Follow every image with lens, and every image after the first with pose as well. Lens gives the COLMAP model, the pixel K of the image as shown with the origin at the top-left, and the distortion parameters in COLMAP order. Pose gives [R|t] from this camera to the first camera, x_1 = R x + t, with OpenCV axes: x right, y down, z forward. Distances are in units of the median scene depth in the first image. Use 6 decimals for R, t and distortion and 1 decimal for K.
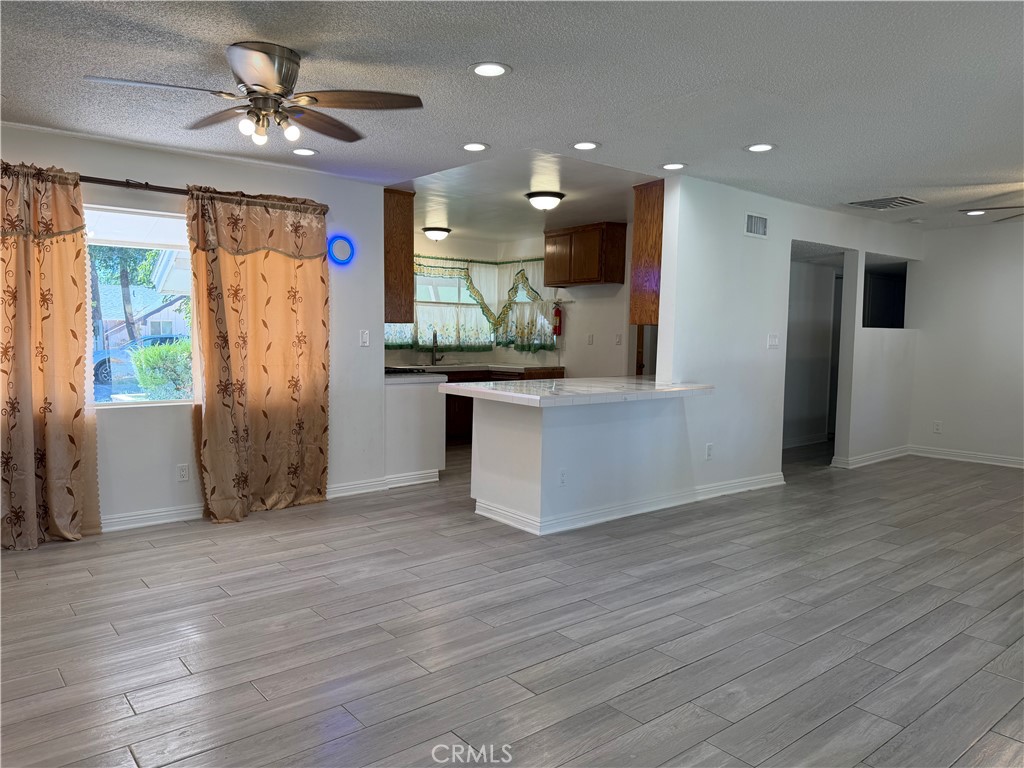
lens RADIAL K [[717.8, 0, 512.1], [0, 717.8, 389.9], [0, 0, 1]] dist [0.115868, -0.179226]
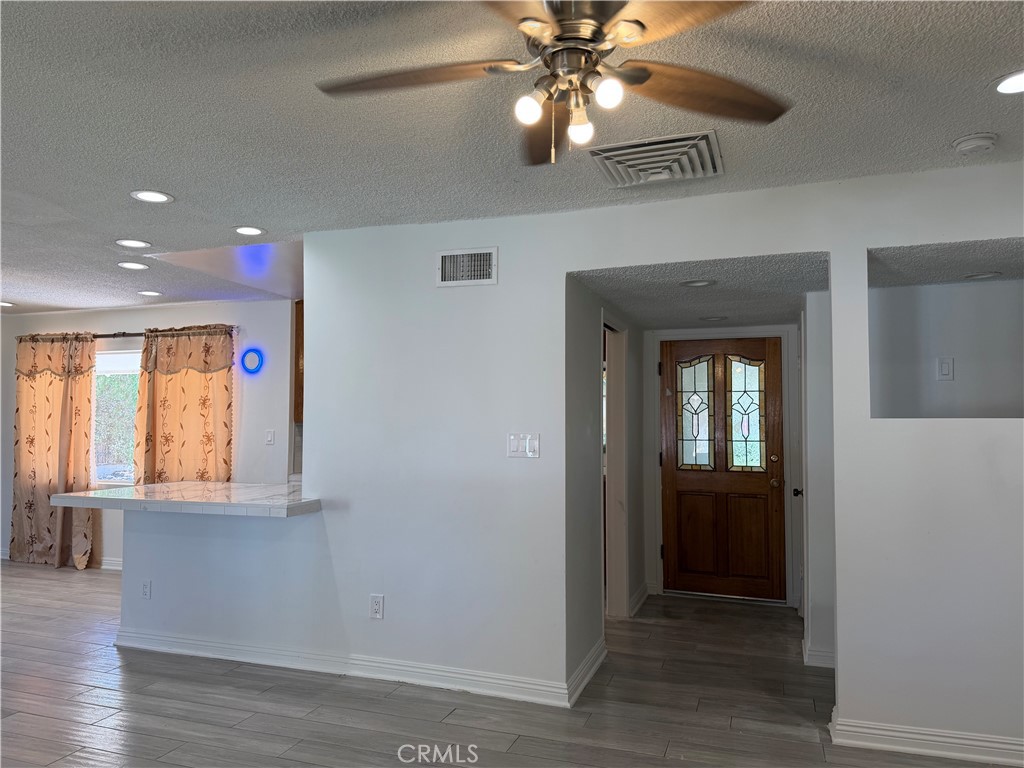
lens RADIAL K [[726.0, 0, 510.3], [0, 726.0, 380.7], [0, 0, 1]] dist [0.074134, -0.137398]
pose [[0.518627, -0.060814, -0.852835, 0.921615], [-0.060931, 0.992302, -0.107812, -0.057967], [0.852827, 0.107878, 0.510929, 0.722023]]
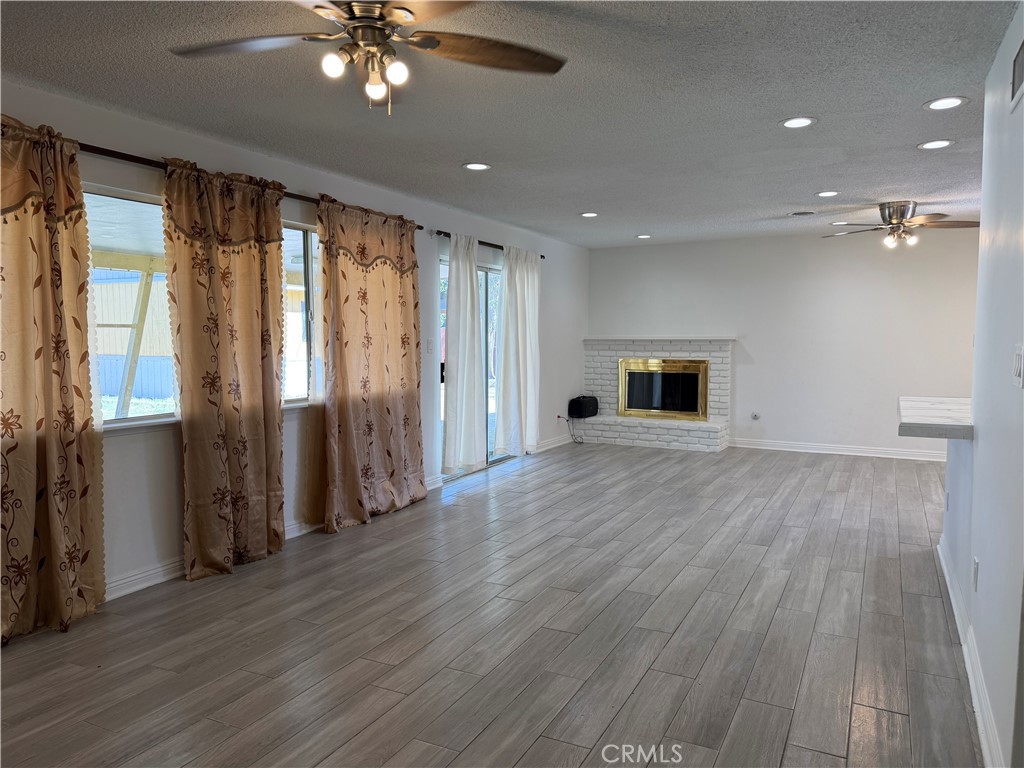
lens RADIAL K [[711.2, 0, 515.7], [0, 711.2, 385.0], [0, 0, 1]] dist [0.058578, -0.079727]
pose [[-0.916332, 0.012862, -0.400213, 0.751785], [-0.045145, 0.989793, 0.135174, -0.095189], [0.397866, 0.141932, -0.906398, 1.282385]]
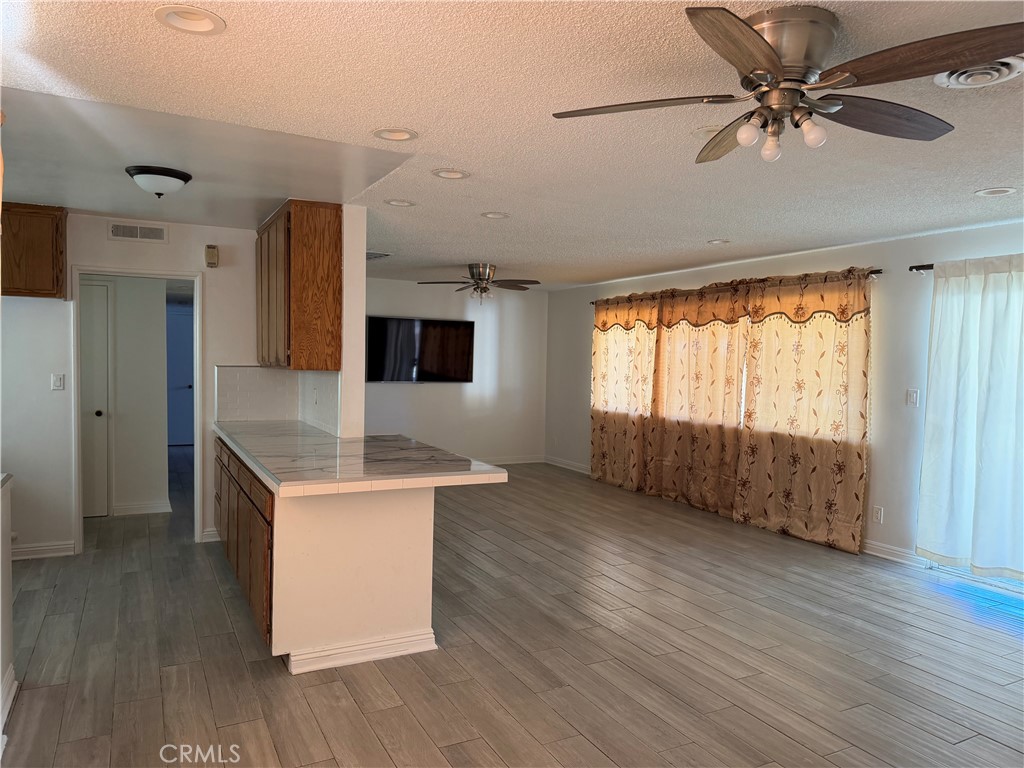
lens RADIAL K [[717.8, 0, 512.1], [0, 717.8, 389.9], [0, 0, 1]] dist [0.115868, -0.179226]
pose [[0.201658, -0.055313, 0.977893, -0.562056], [0.060457, 0.997203, 0.043938, -0.087499], [-0.977588, 0.050260, 0.204438, 0.586752]]
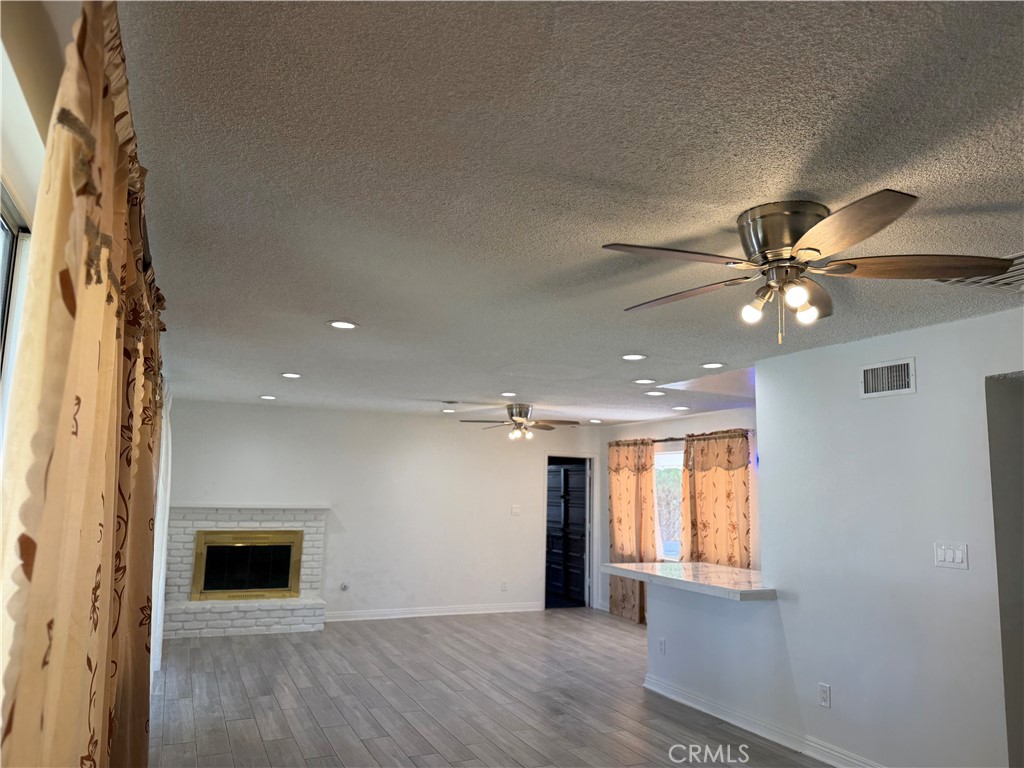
lens RADIAL K [[717.8, 0, 512.1], [0, 717.8, 389.9], [0, 0, 1]] dist [0.115868, -0.179226]
pose [[-0.254118, -0.157808, -0.954212, 1.099896], [-0.104815, 0.985282, -0.135033, -0.086967], [0.961477, 0.065702, -0.266919, 0.858111]]
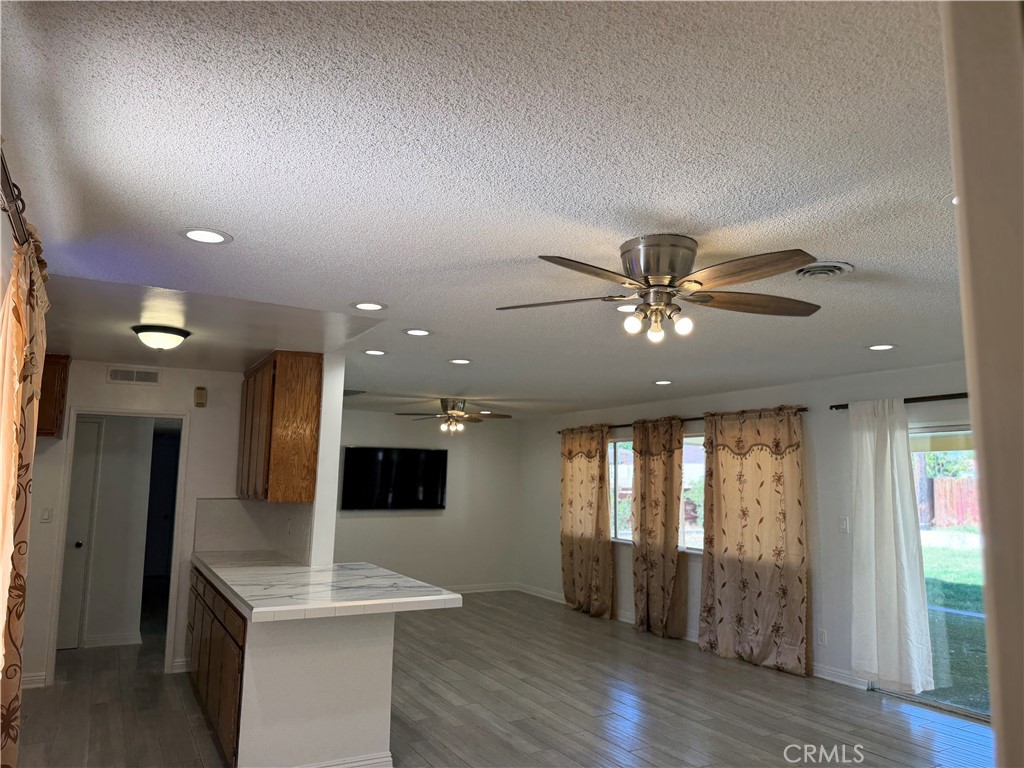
lens RADIAL K [[711.2, 0, 515.7], [0, 711.2, 385.0], [0, 0, 1]] dist [0.058578, -0.079727]
pose [[0.164604, 0.122060, 0.978778, -0.624500], [0.064790, 0.988833, -0.134210, -0.093171], [-0.984230, 0.085507, 0.154857, 0.556195]]
